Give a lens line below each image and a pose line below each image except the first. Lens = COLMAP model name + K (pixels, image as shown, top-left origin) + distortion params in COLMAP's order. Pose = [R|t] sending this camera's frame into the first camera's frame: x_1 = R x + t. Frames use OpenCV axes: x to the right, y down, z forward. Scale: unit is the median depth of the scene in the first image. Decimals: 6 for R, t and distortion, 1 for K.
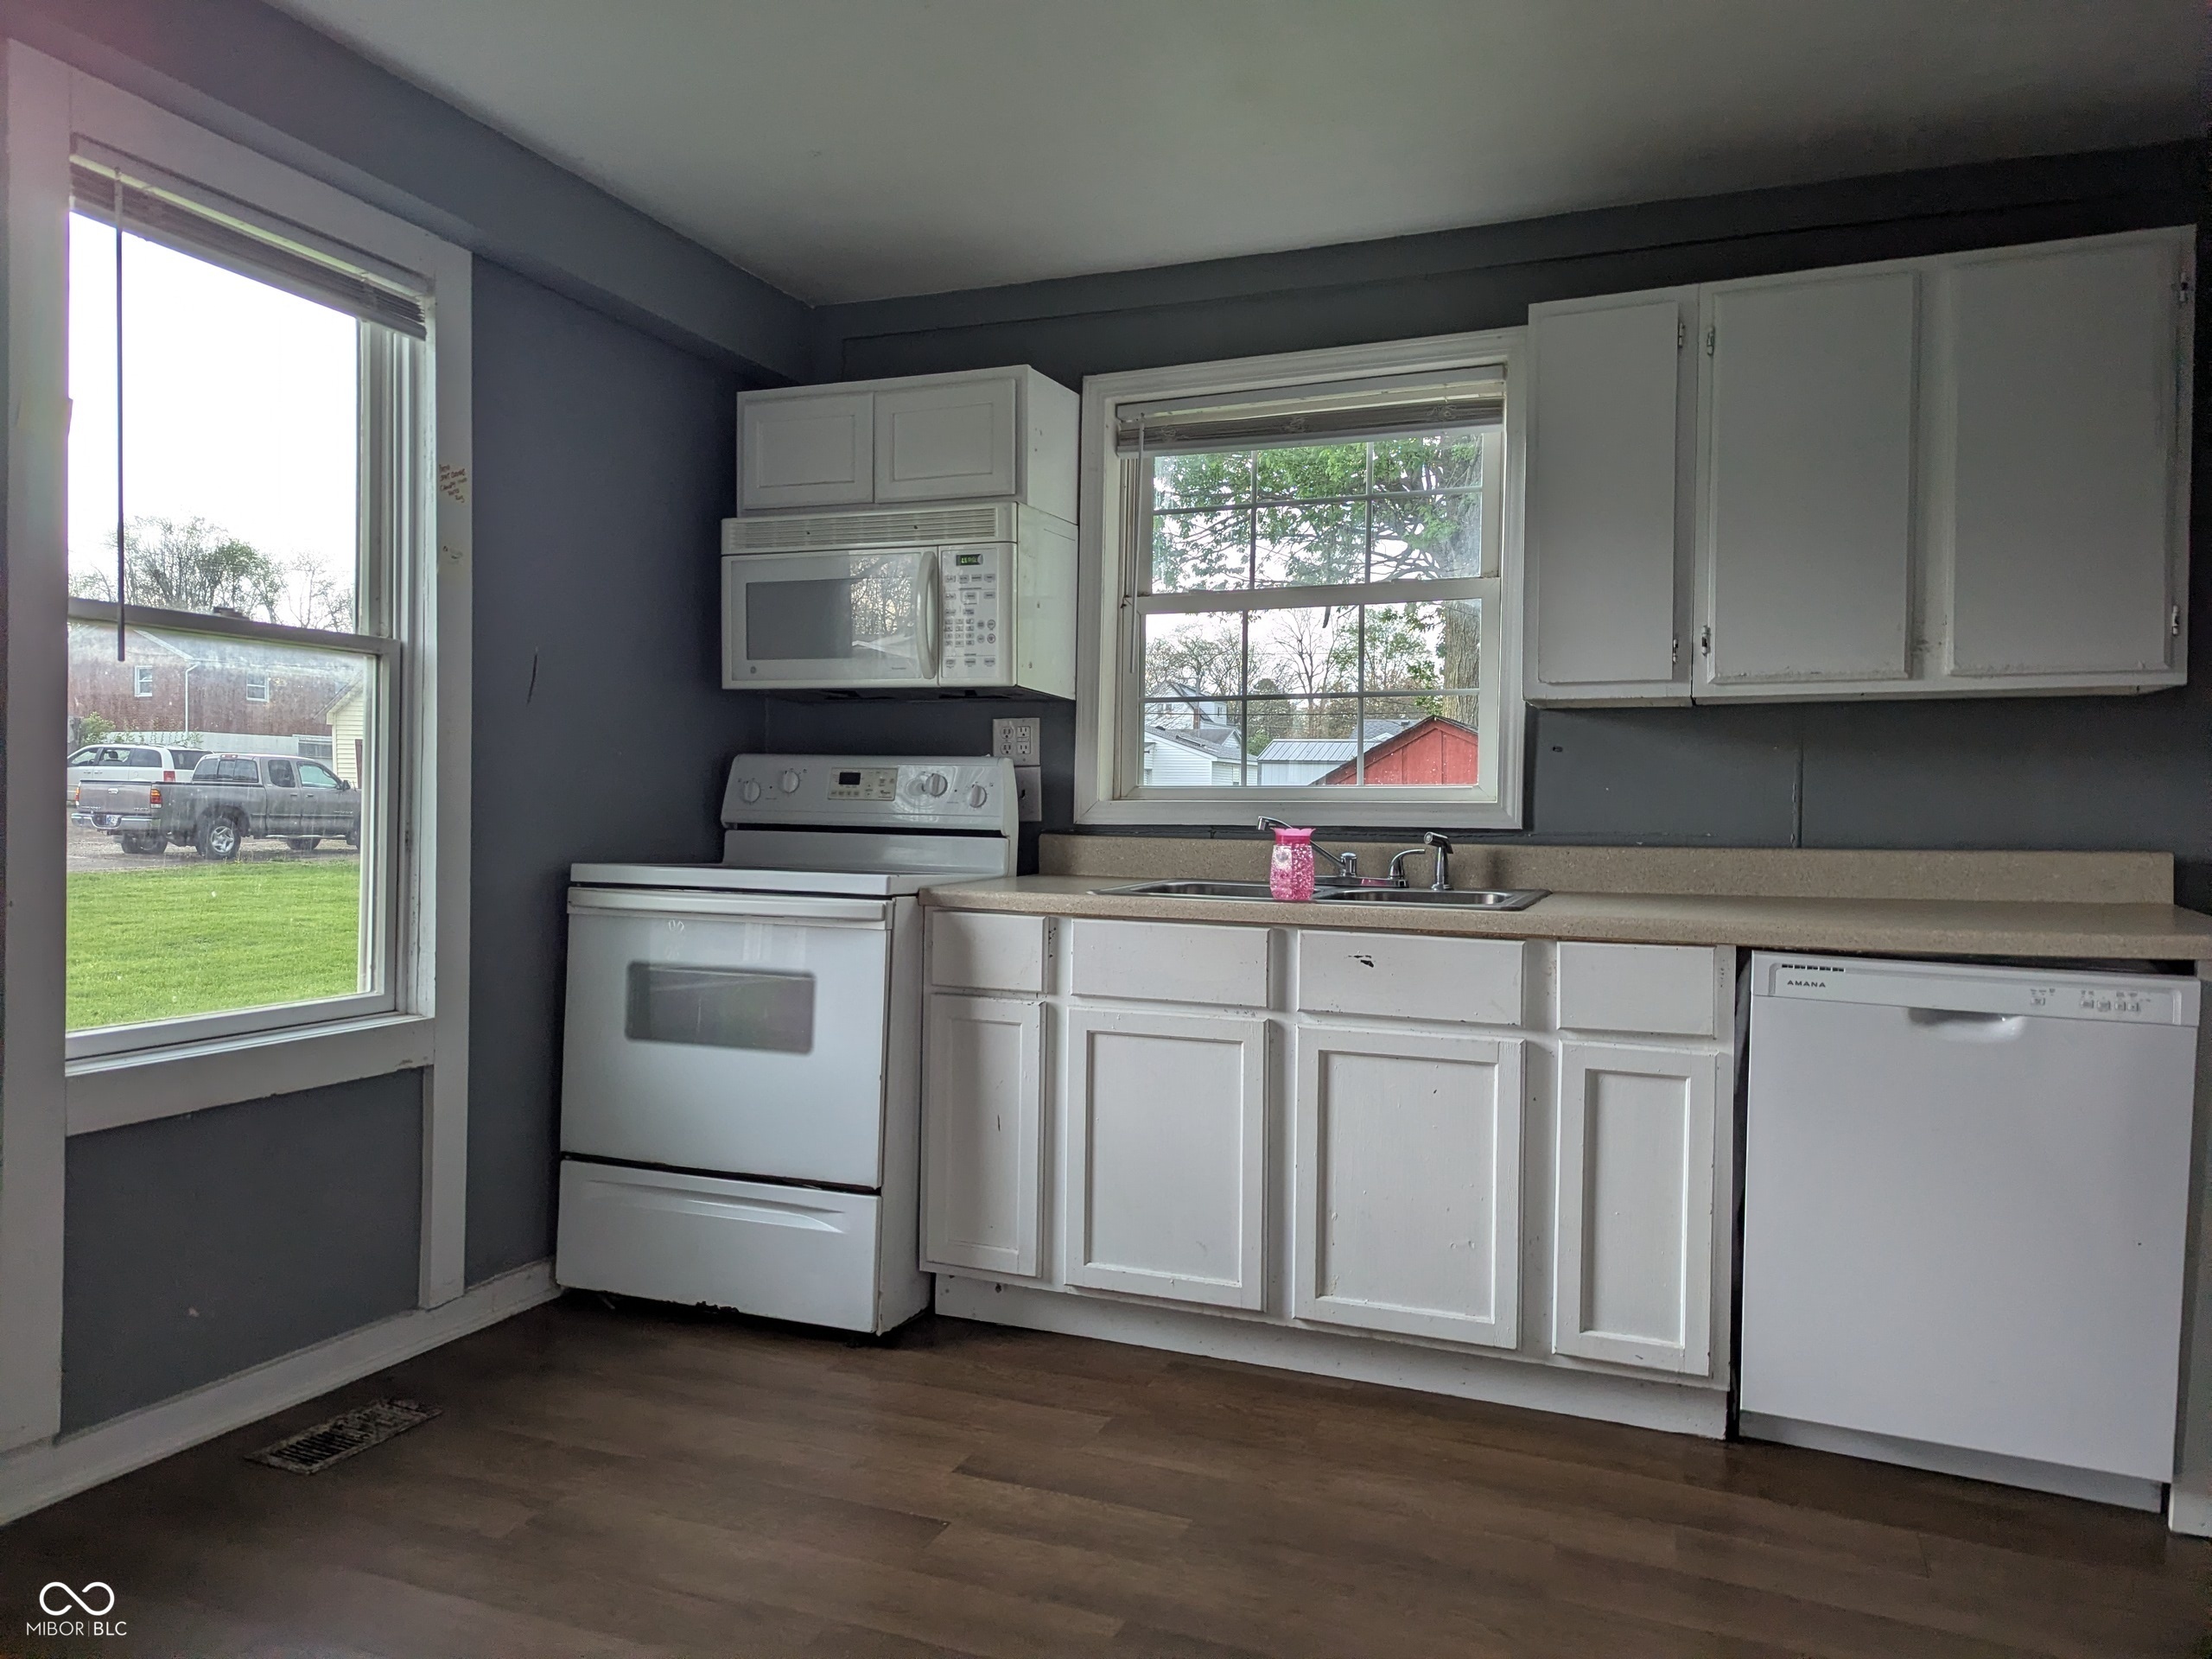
lens RADIAL K [[1550.2, 0, 1096.8], [0, 1550.2, 818.1], [0, 0, 1]] dist [0.072850, -0.067735]
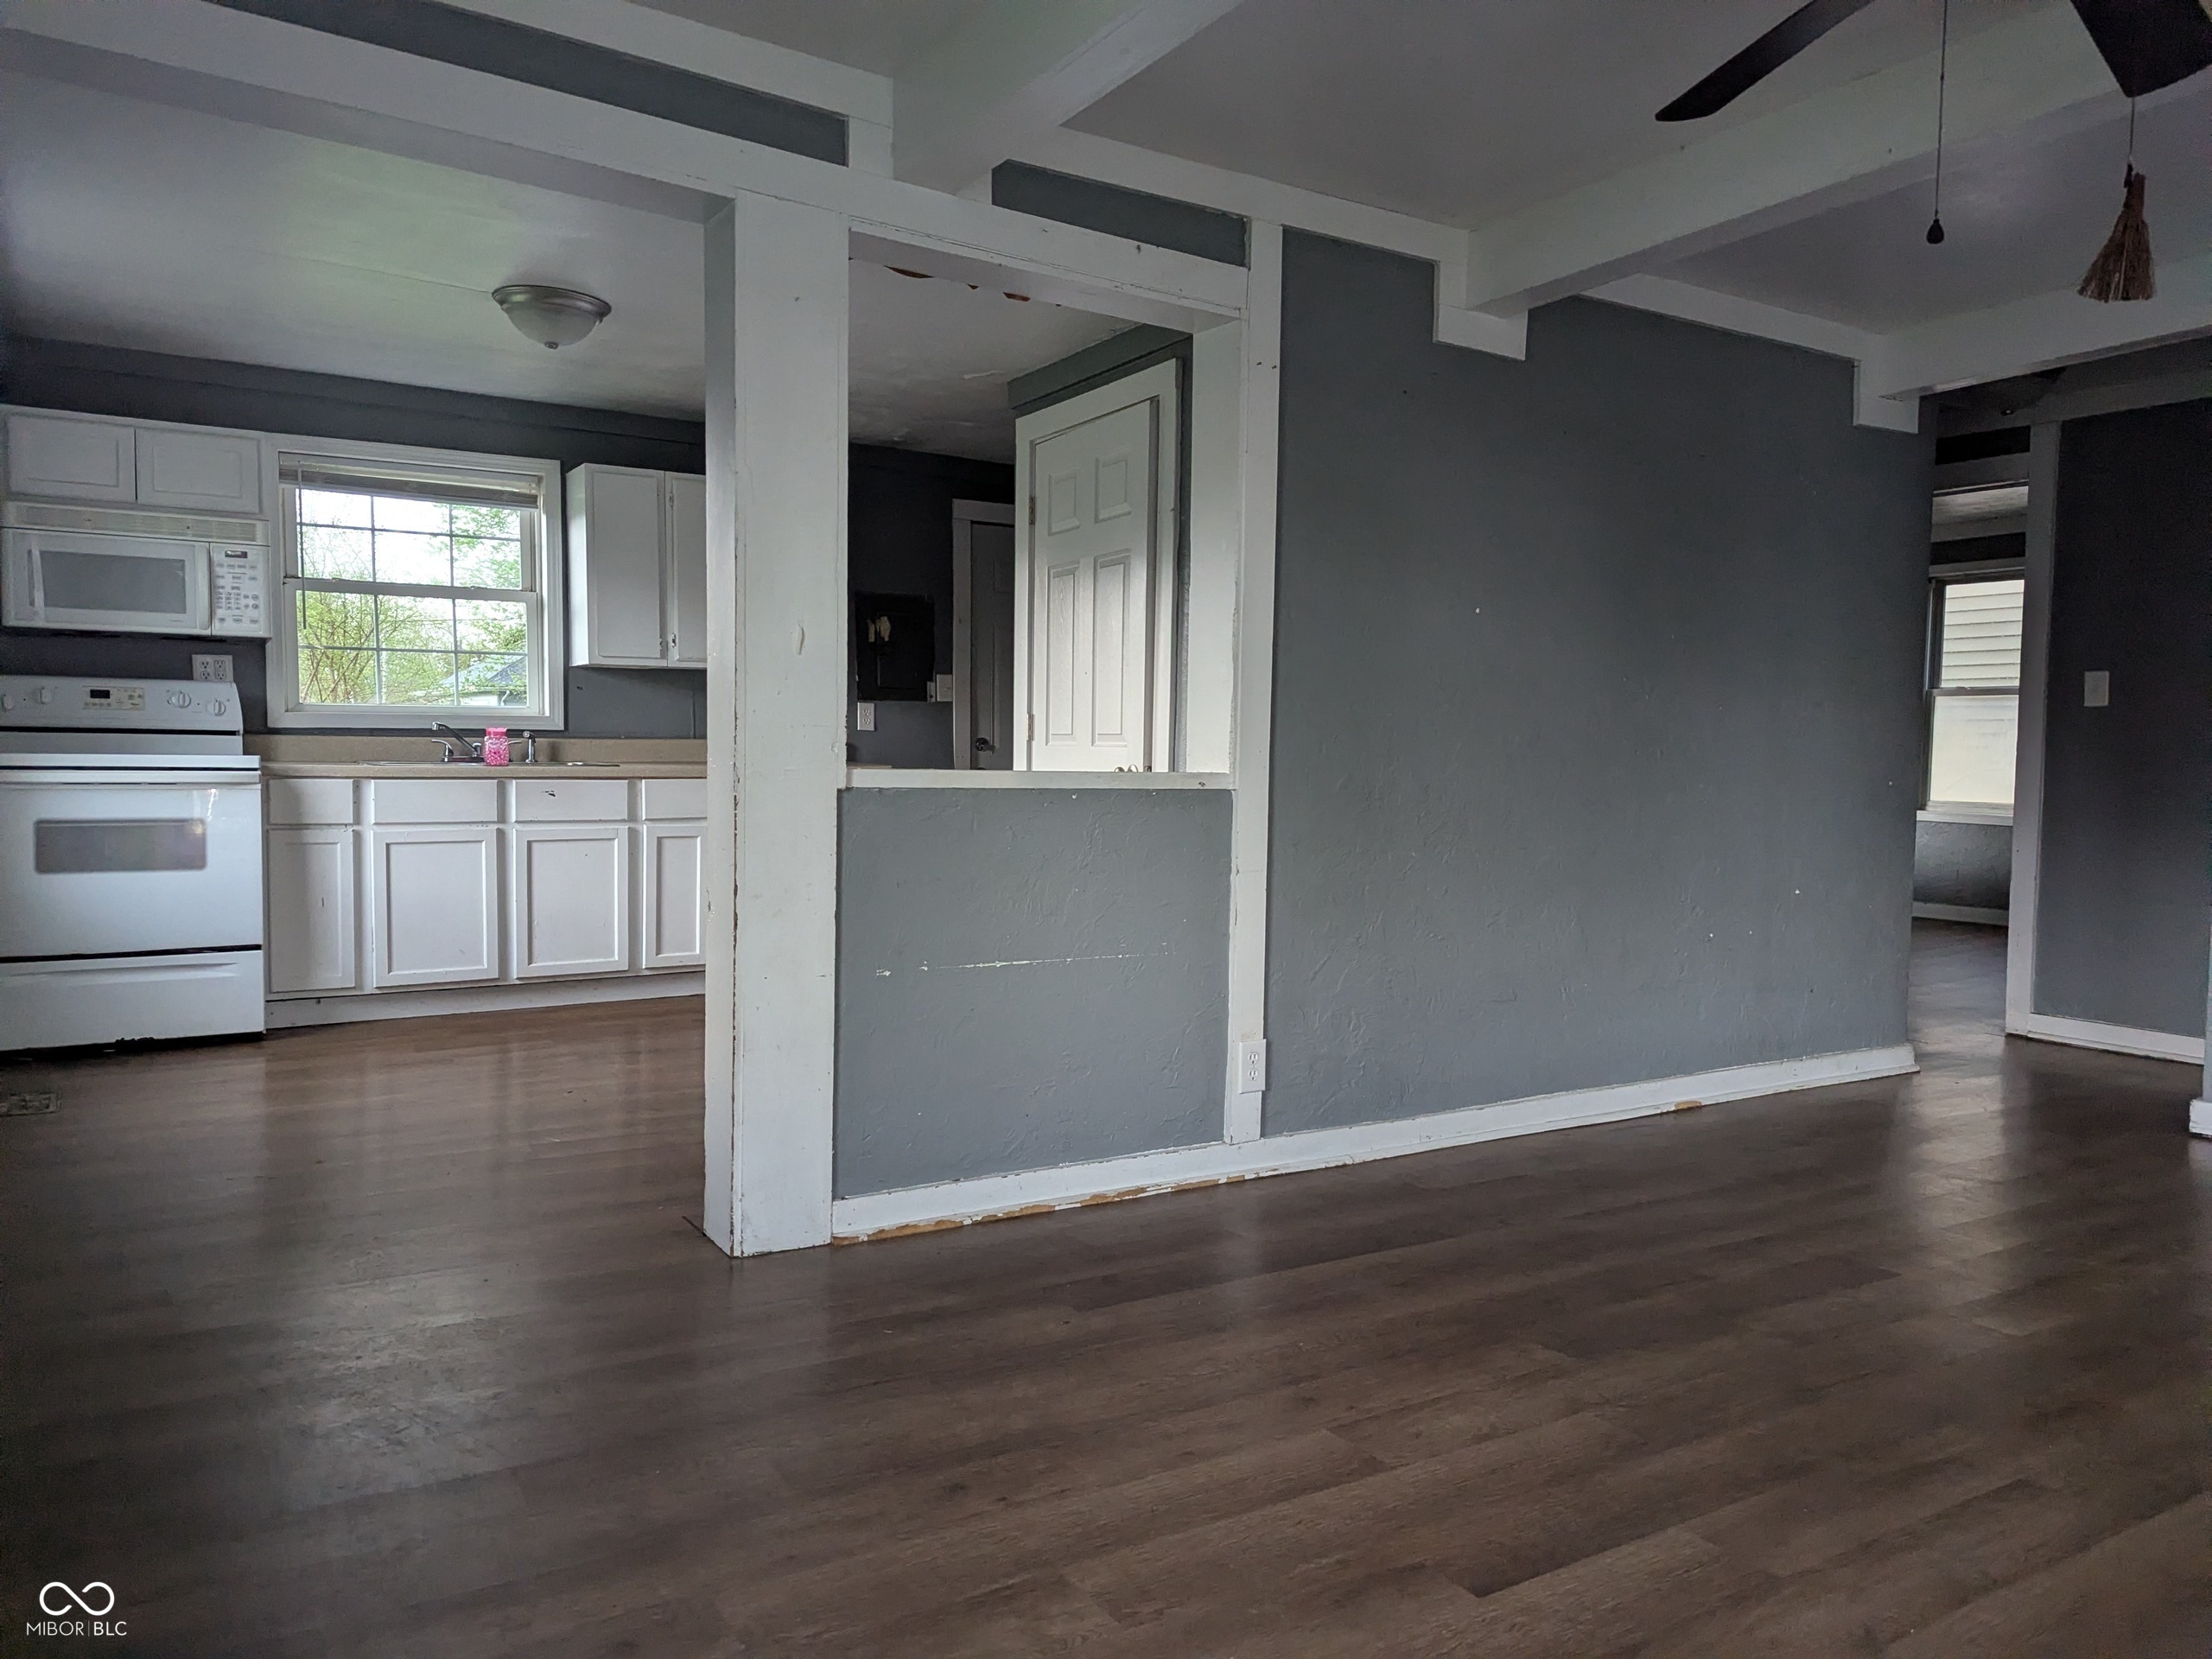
lens RADIAL K [[1550.2, 0, 1109.7], [0, 1550.2, 844.3], [0, 0, 1]] dist [0.072850, -0.067735]
pose [[0.577184, -0.058622, 0.814507, -0.968744], [0.006537, 0.997720, 0.067176, 0.024110], [-0.816588, -0.033448, 0.576251, -0.687836]]
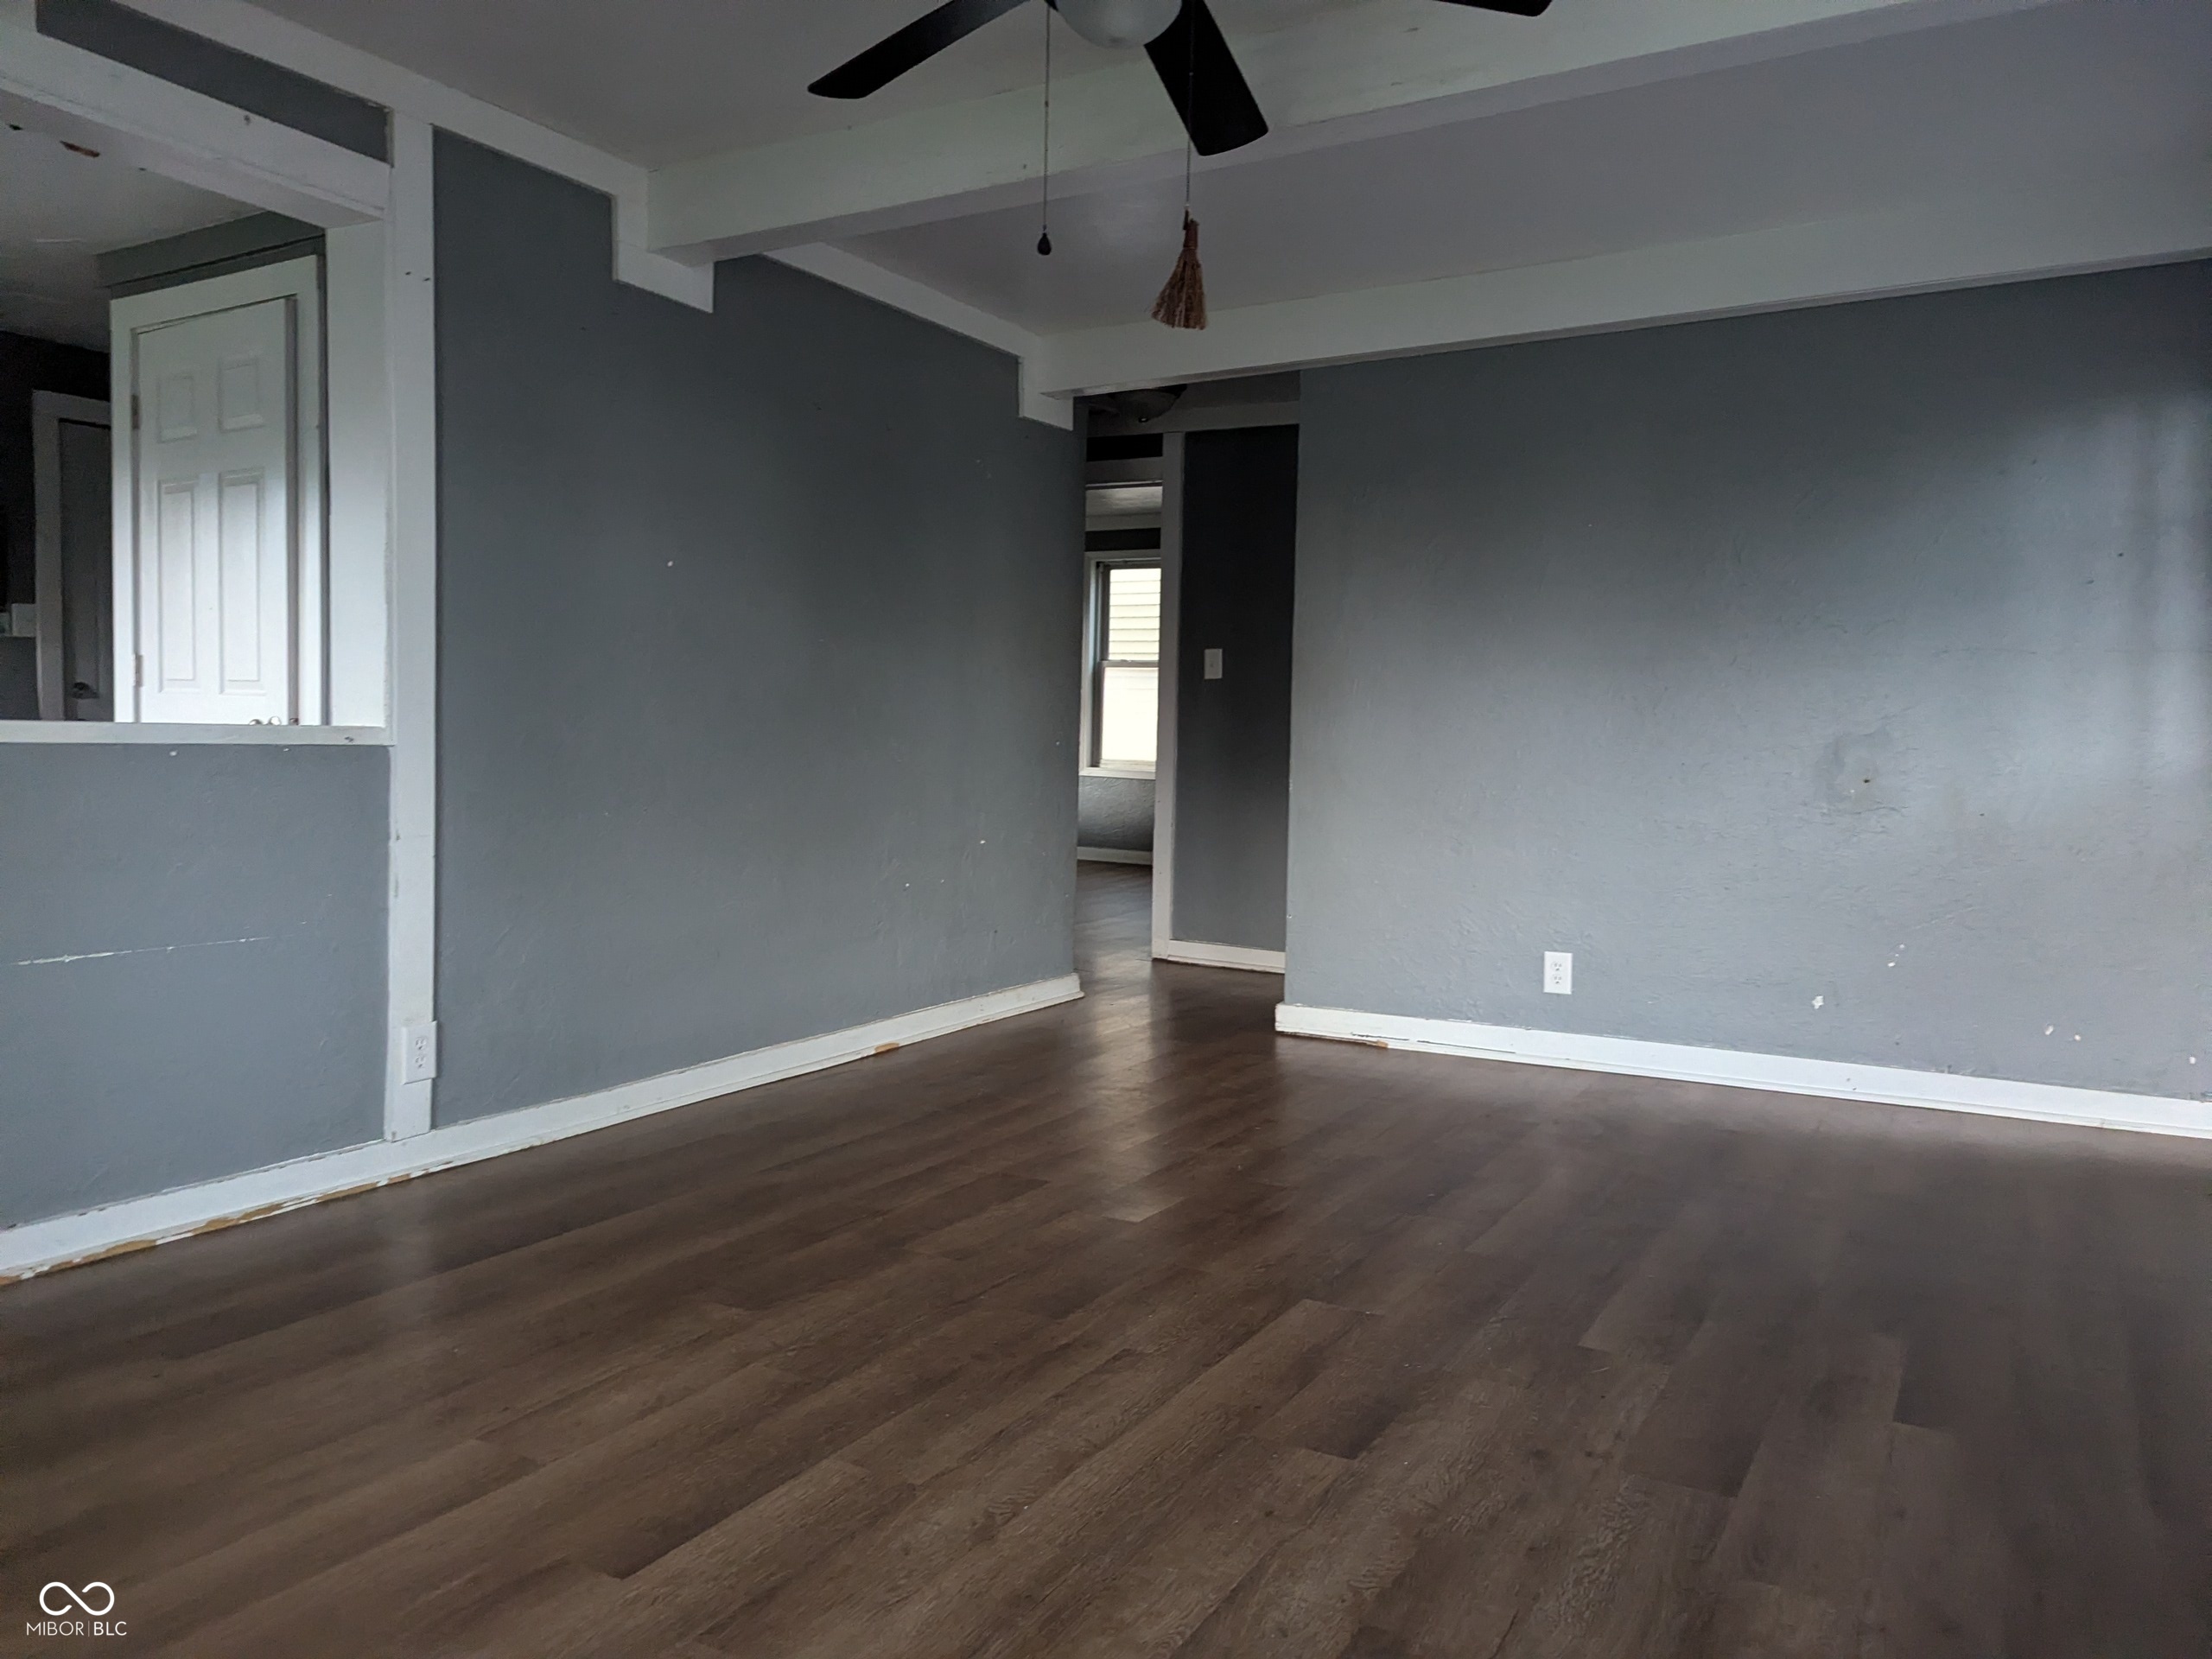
lens RADIAL K [[1550.2, 0, 1125.8], [0, 1550.2, 820.7], [0, 0, 1]] dist [0.072850, -0.067735]
pose [[0.128742, -0.076124, 0.988752, -0.948512], [-0.009639, 0.996906, 0.078007, 0.024793], [-0.991631, -0.019573, 0.127610, -0.717187]]
